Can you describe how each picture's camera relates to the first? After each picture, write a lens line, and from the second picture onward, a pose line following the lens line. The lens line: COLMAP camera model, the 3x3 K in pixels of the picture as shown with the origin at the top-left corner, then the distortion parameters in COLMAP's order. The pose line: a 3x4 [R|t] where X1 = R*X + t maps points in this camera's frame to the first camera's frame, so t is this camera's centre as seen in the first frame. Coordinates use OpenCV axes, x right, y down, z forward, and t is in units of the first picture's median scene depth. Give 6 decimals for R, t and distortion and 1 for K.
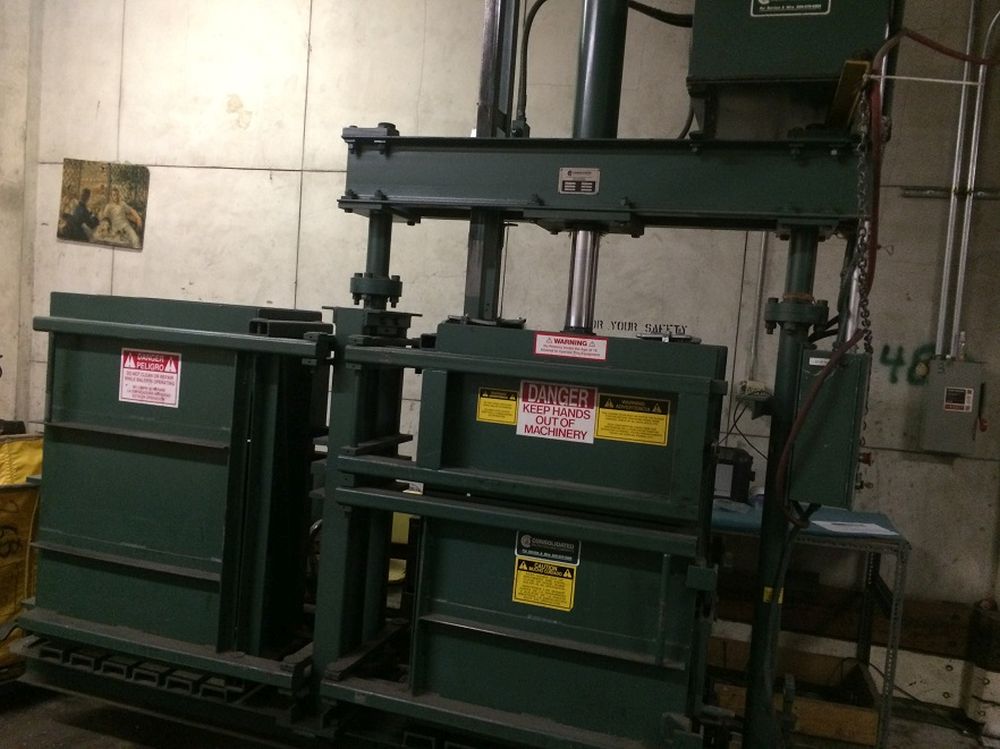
lens RADIAL K [[856.5, 0, 503.8], [0, 856.5, 388.0], [0, 0, 1]] dist [0.044463, -0.058022]
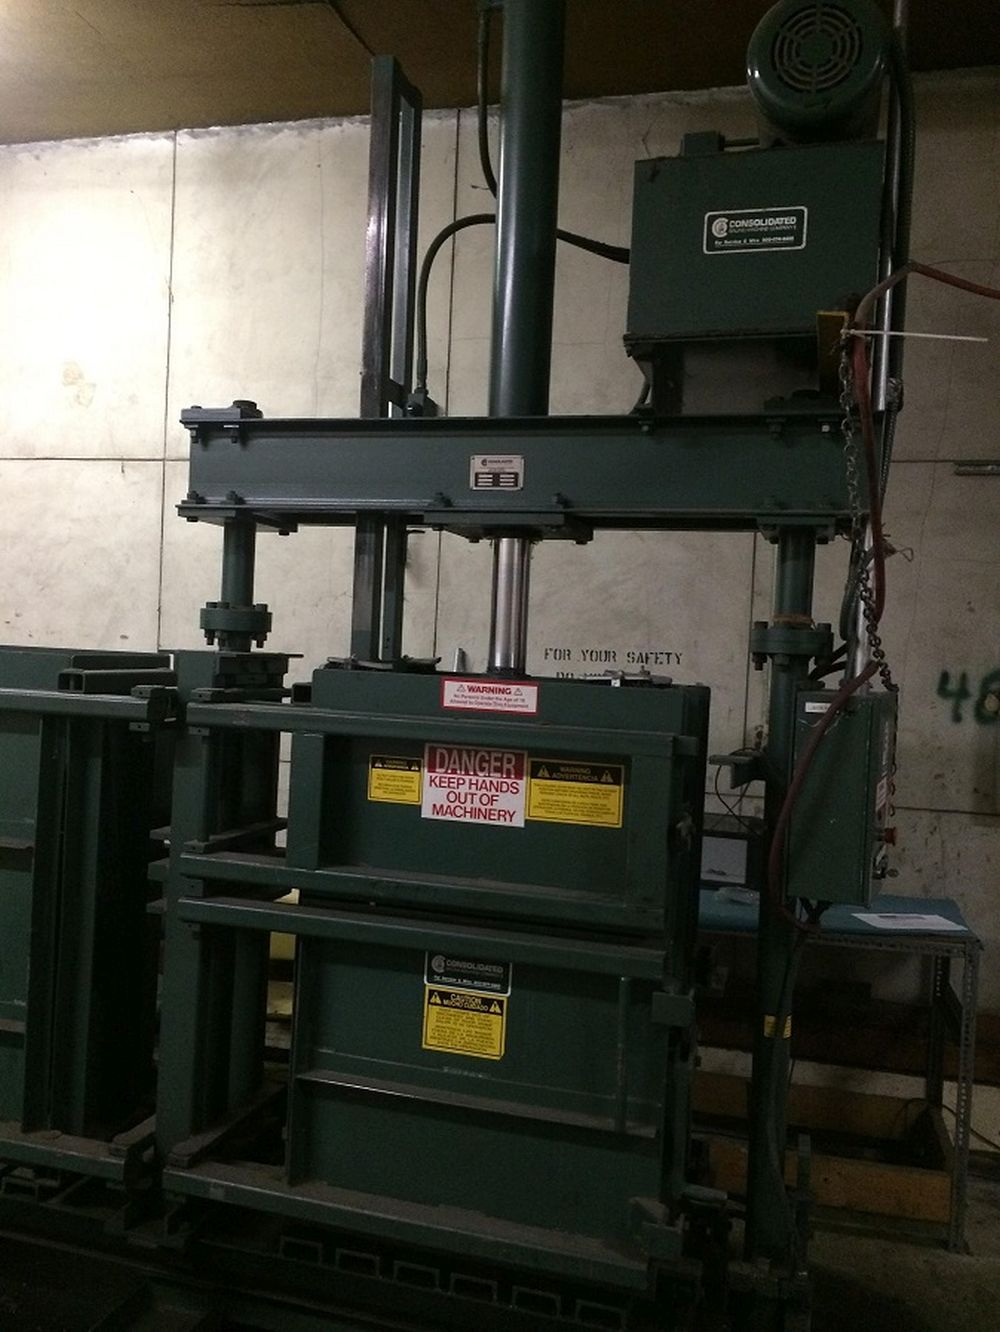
lens RADIAL K [[1140.9, 0, 559.3], [0, 1140.9, 668.5], [0, 0, 1]] dist [0.044463, -0.058022]
pose [[0.999370, -0.031583, 0.016174, 0.117132], [0.032230, 0.998621, -0.041444, -0.028010], [-0.014843, 0.041940, 0.999010, 0.015501]]
